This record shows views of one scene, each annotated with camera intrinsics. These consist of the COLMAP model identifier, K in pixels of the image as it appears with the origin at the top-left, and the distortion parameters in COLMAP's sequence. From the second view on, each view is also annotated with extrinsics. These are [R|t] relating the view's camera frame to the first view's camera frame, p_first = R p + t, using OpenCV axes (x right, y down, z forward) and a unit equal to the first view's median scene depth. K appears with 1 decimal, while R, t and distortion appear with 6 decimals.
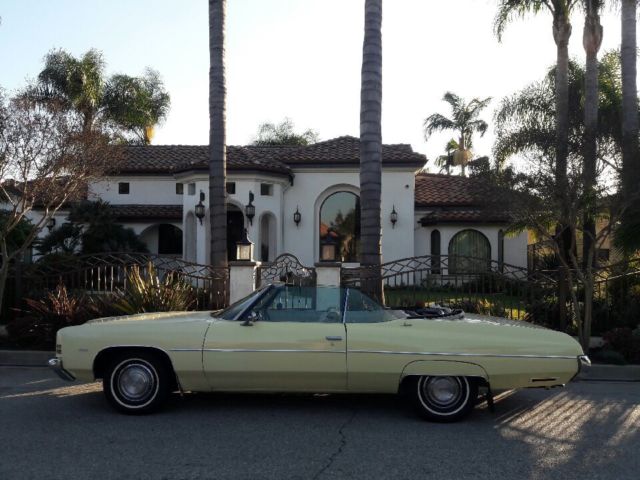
lens RADIAL K [[517.2, 0, 316.4], [0, 517.2, 248.0], [0, 0, 1]] dist [0.089318, -0.136051]
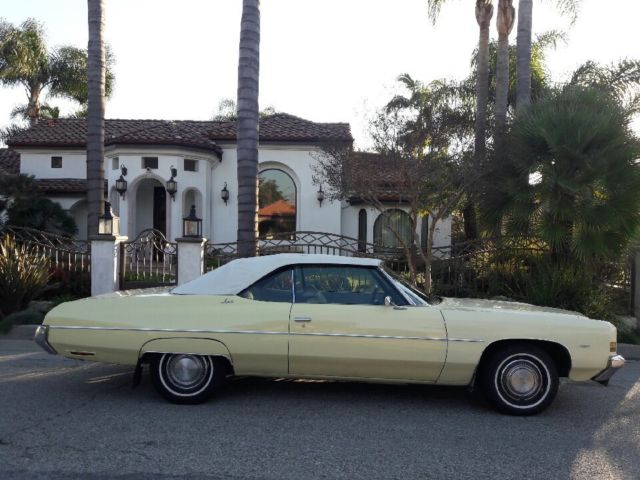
lens RADIAL K [[521.7, 0, 317.3], [0, 521.7, 244.7], [0, 0, 1]] dist [0.056907, -0.099592]
pose [[0.999643, 0.013300, 0.023185, 0.127939], [-0.014083, 0.999324, 0.033966, 0.001719], [-0.022717, -0.034281, 0.999154, -0.014647]]
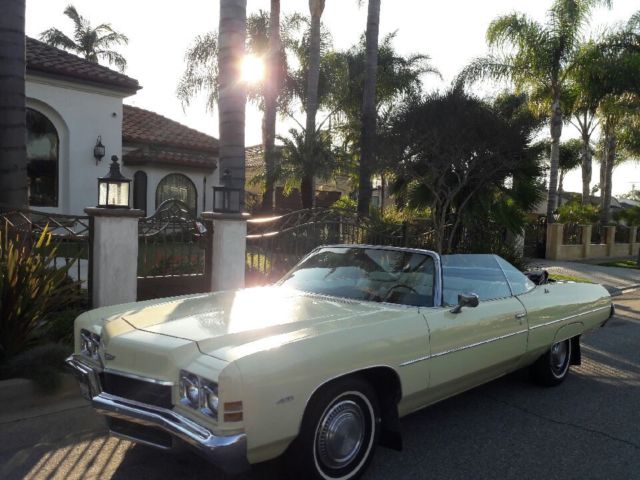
lens RADIAL K [[521.7, 0, 317.3], [0, 521.7, 244.7], [0, 0, 1]] dist [0.056907, -0.099592]
pose [[0.685081, -0.025038, 0.728036, -0.229135], [-0.049084, 0.995551, 0.080426, 0.002949], [-0.726811, -0.090833, 0.680805, 0.194876]]
